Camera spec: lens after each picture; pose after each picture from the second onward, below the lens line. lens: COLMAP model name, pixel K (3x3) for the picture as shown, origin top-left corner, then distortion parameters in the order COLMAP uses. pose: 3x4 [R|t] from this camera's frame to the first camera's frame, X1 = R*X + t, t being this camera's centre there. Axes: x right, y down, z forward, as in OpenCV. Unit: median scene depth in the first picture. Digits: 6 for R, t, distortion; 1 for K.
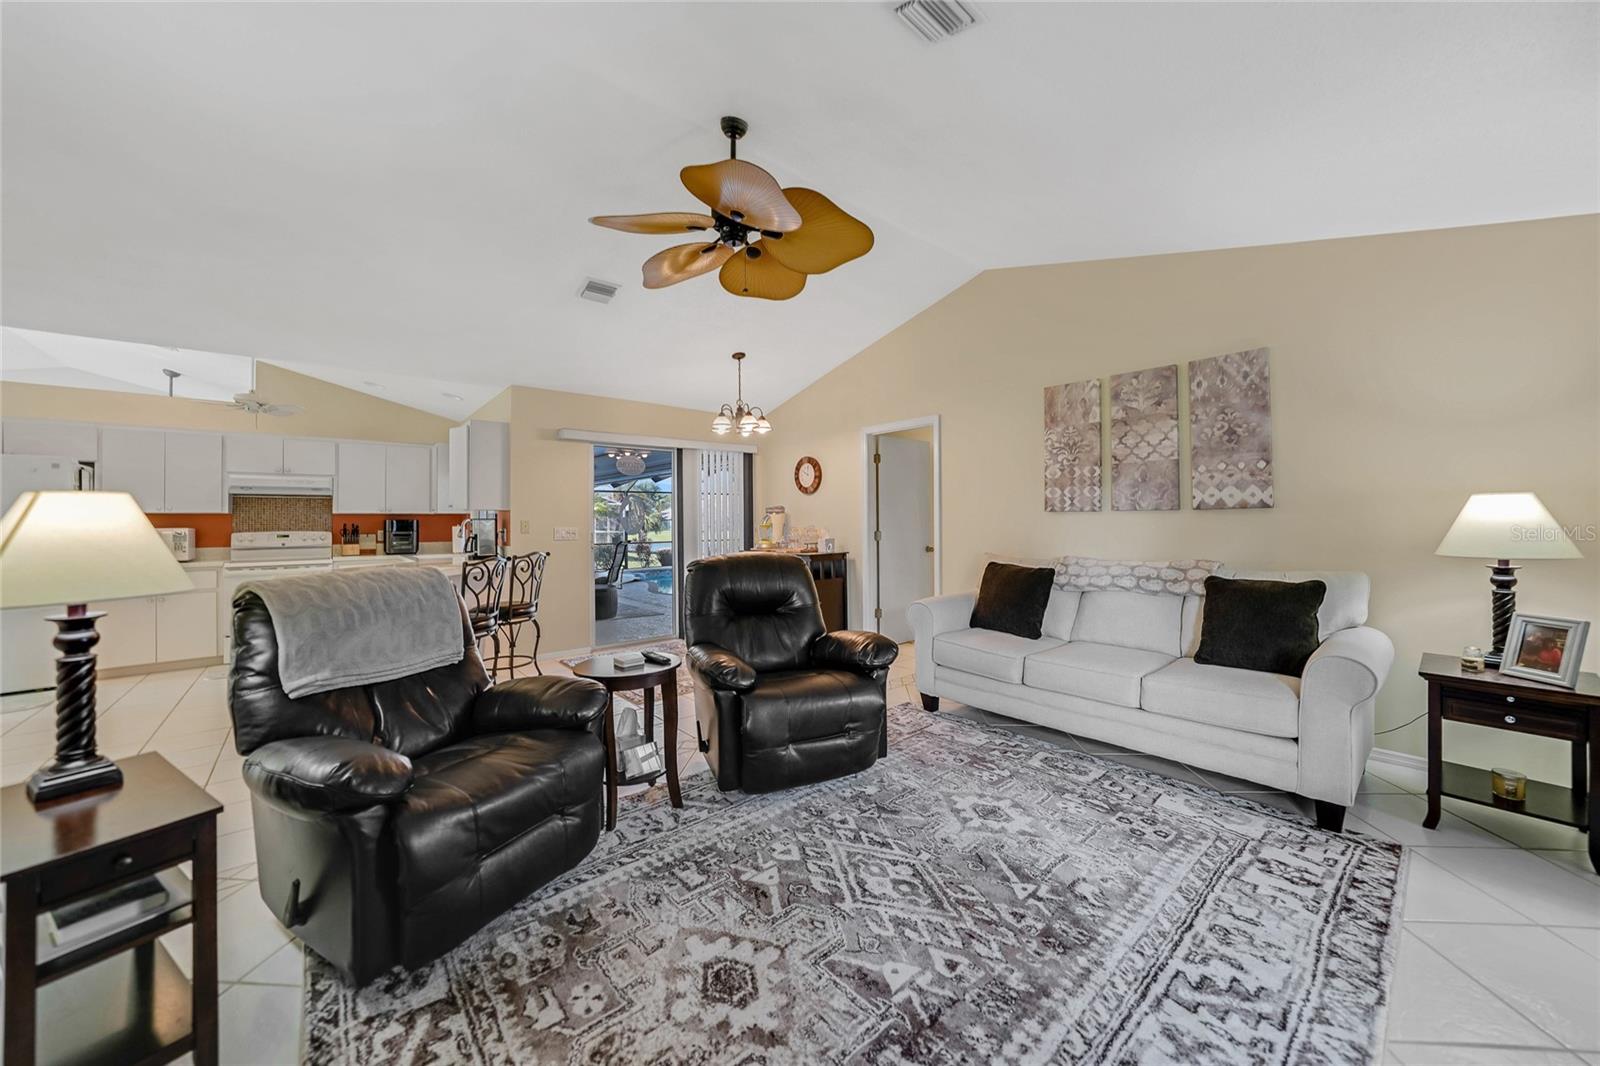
lens RADIAL K [[559.1, 0, 785.0], [0, 559.1, 512.1], [0, 0, 1]] dist [-0.012426, 0.000866]
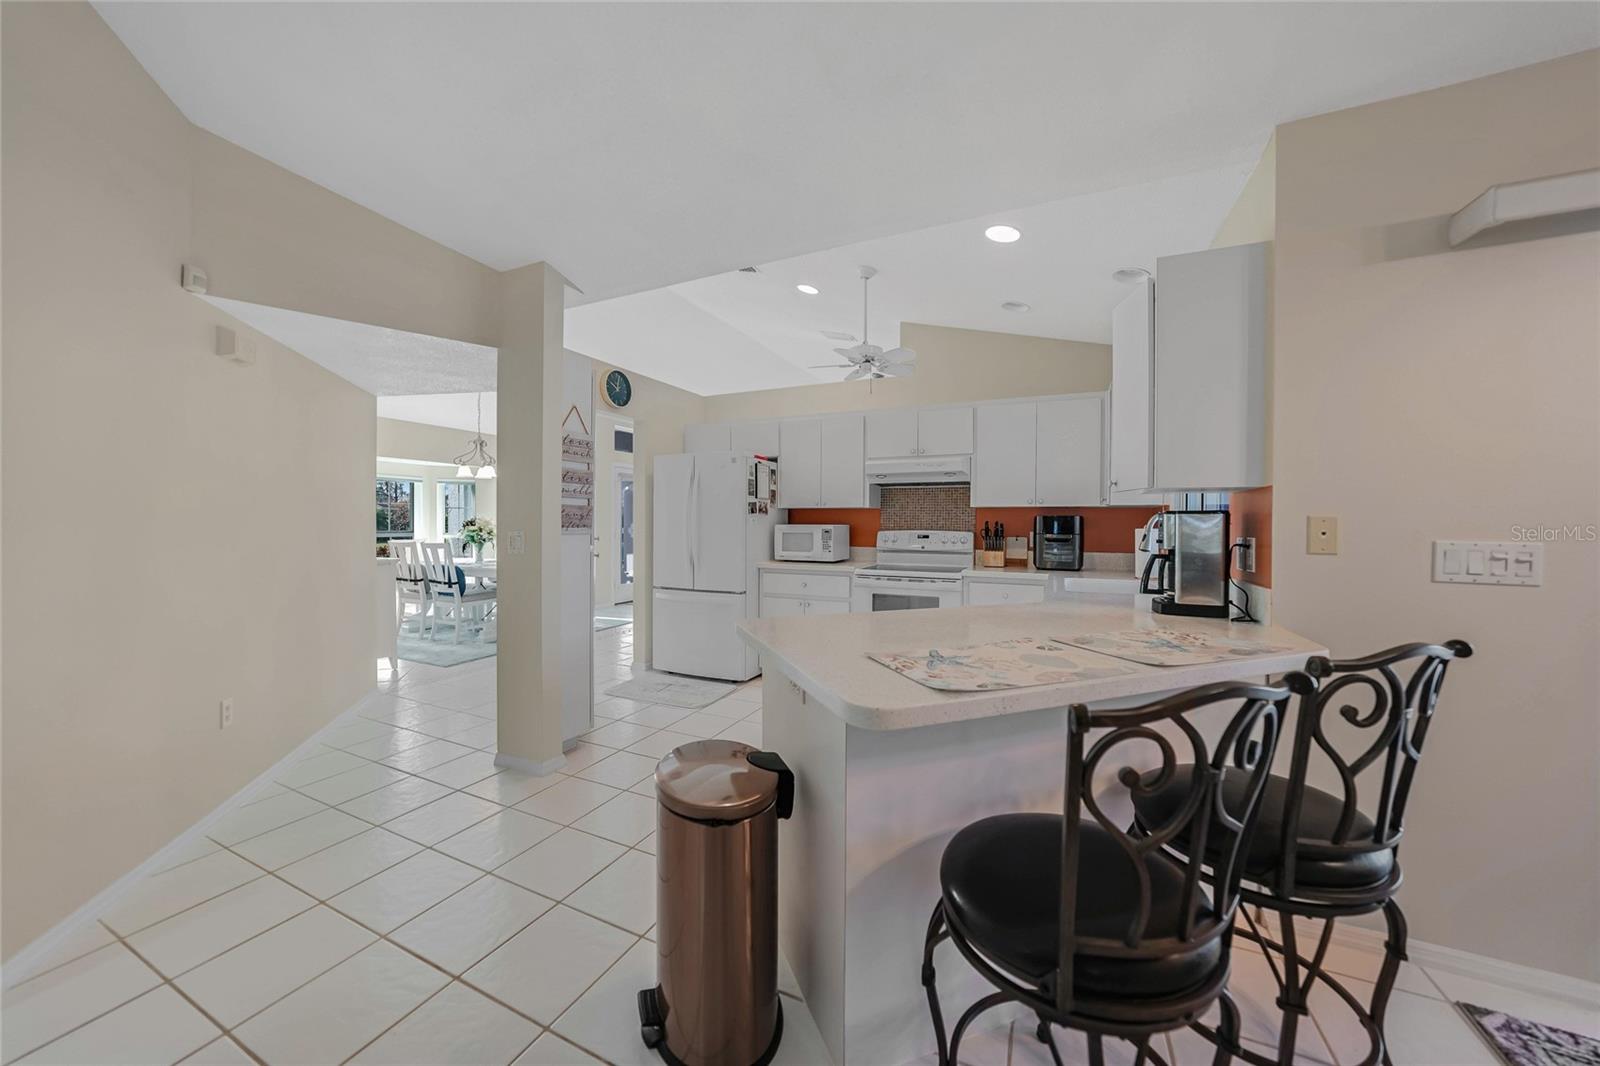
lens RADIAL K [[559.1, 0, 809.0], [0, 559.1, 531.0], [0, 0, 1]] dist [-0.012426, 0.000866]
pose [[0.443506, 0.024417, -0.895939, -0.736286], [0.004874, 0.999548, 0.029653, 0.030541], [0.896258, -0.017518, 0.443187, 1.389928]]
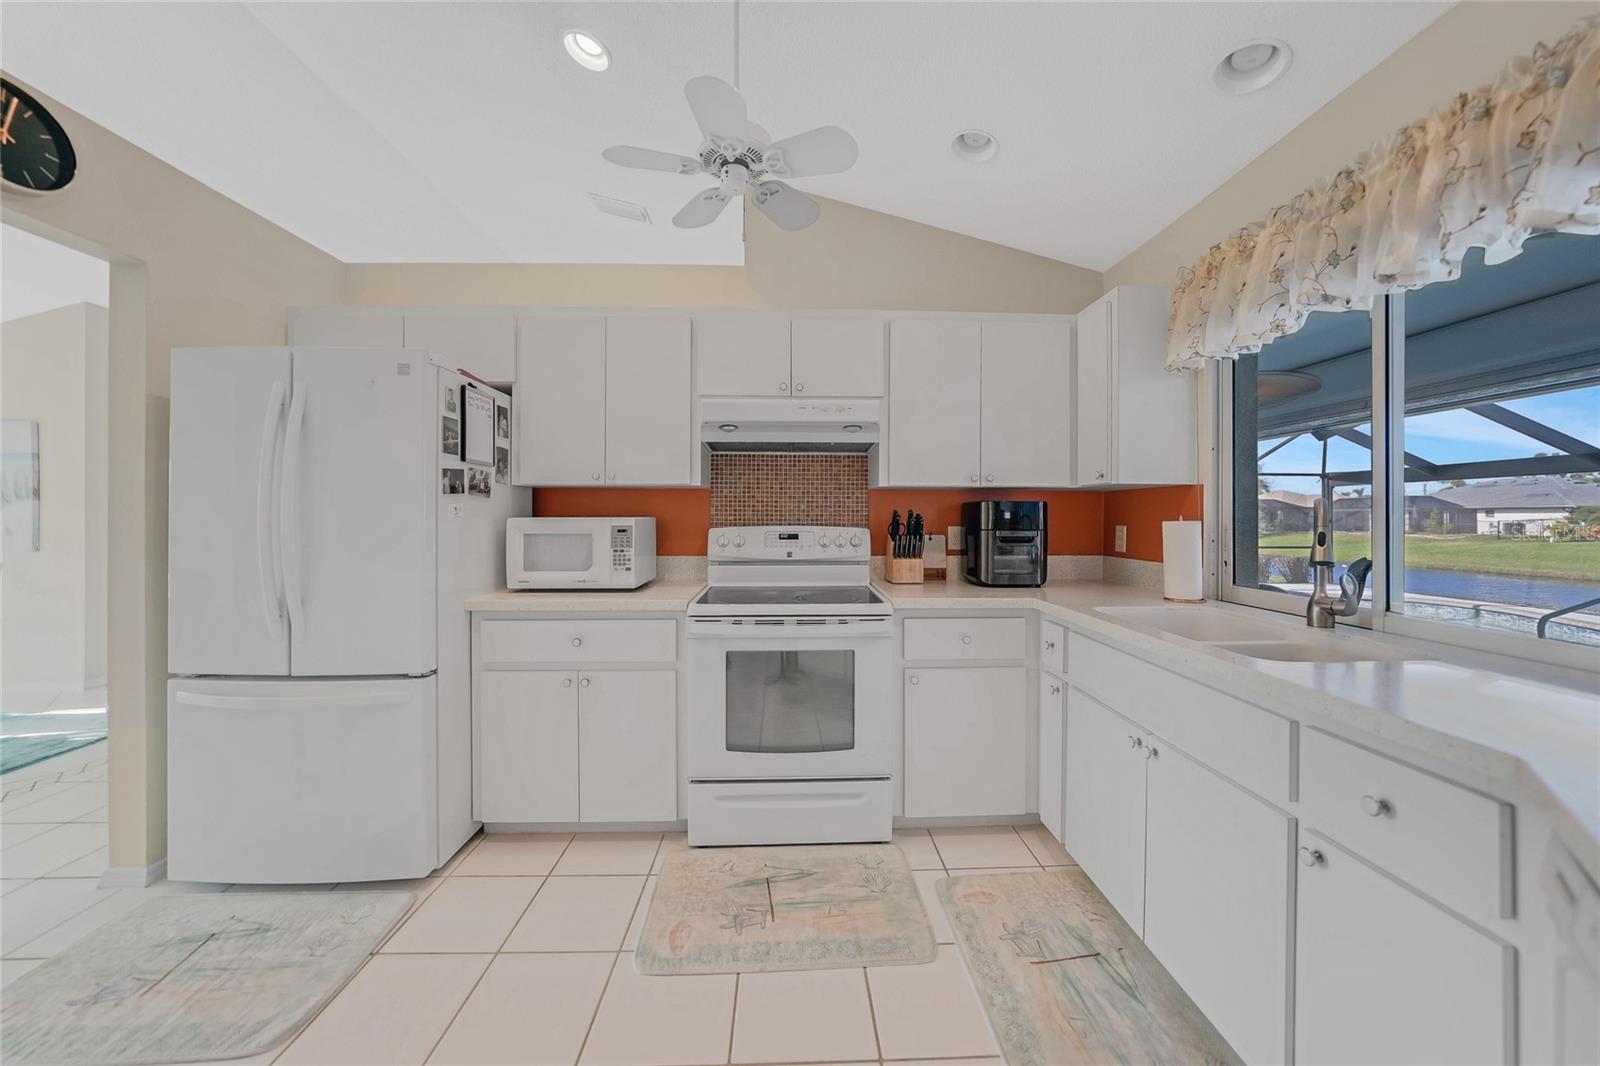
lens RADIAL K [[559.1, 0, 796.9], [0, 559.1, 512.3], [0, 0, 1]] dist [-0.012426, 0.000866]
pose [[0.785447, 0.008317, -0.618873, -1.688125], [0.001279, 0.999886, 0.015060, 0.044218], [0.618927, -0.012621, 0.785347, 1.756958]]
